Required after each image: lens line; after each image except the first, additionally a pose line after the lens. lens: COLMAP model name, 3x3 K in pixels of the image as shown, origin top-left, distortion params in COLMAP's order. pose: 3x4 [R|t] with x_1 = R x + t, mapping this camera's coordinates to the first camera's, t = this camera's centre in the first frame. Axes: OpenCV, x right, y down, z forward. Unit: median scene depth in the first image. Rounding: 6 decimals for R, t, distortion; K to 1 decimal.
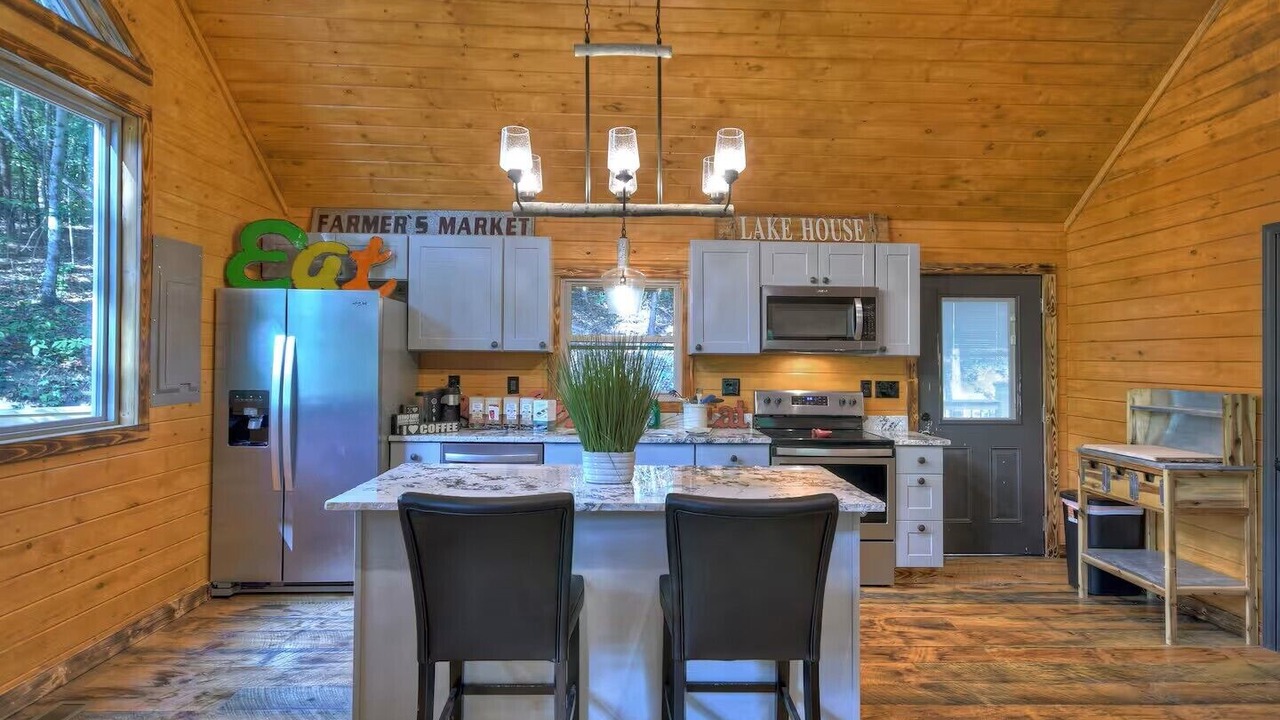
lens RADIAL K [[712.2, 0, 642.0], [0, 712.2, 352.3], [0, 0, 1]] dist [-0.005628, -0.000797]
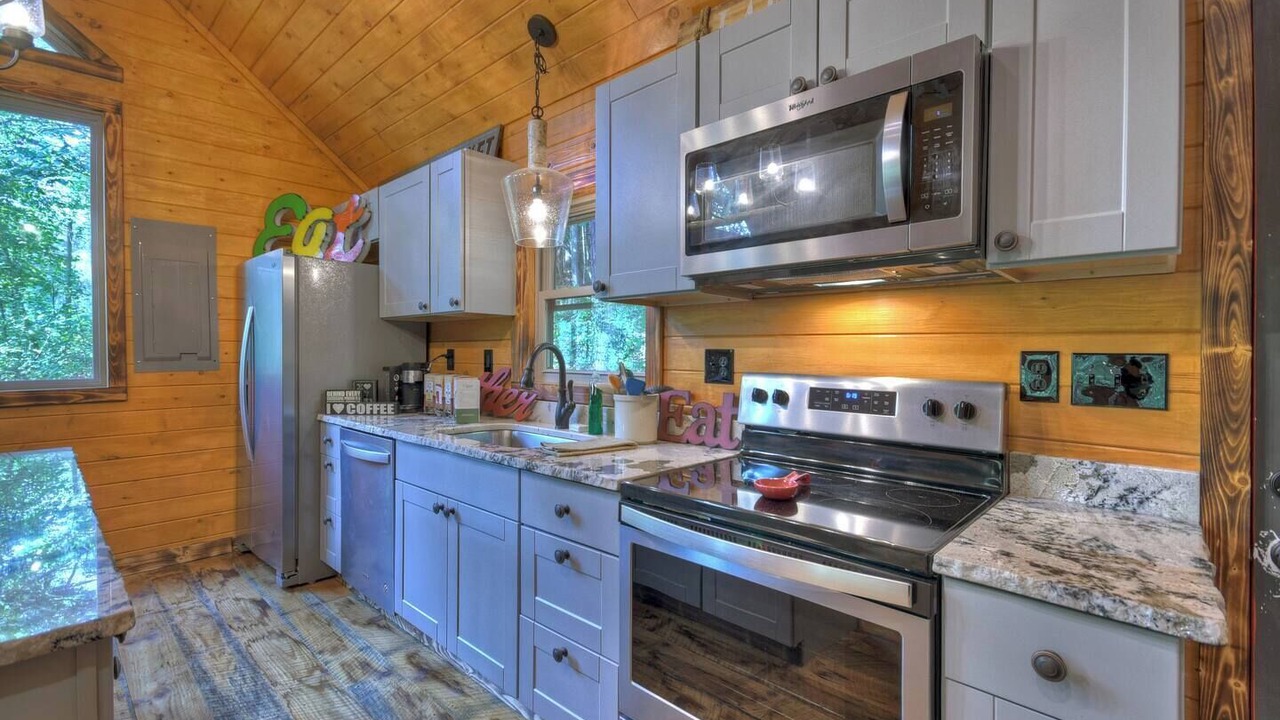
lens RADIAL K [[583.3, 0, 639.1], [0, 583.3, 366.4], [0, 0, 1]] dist [0.000427, 0.000205]
pose [[0.701967, 0.011732, -0.712113, 0.401670], [0.010238, 0.999595, 0.026560, 0.039557], [0.712136, -0.025935, 0.701563, 0.707481]]
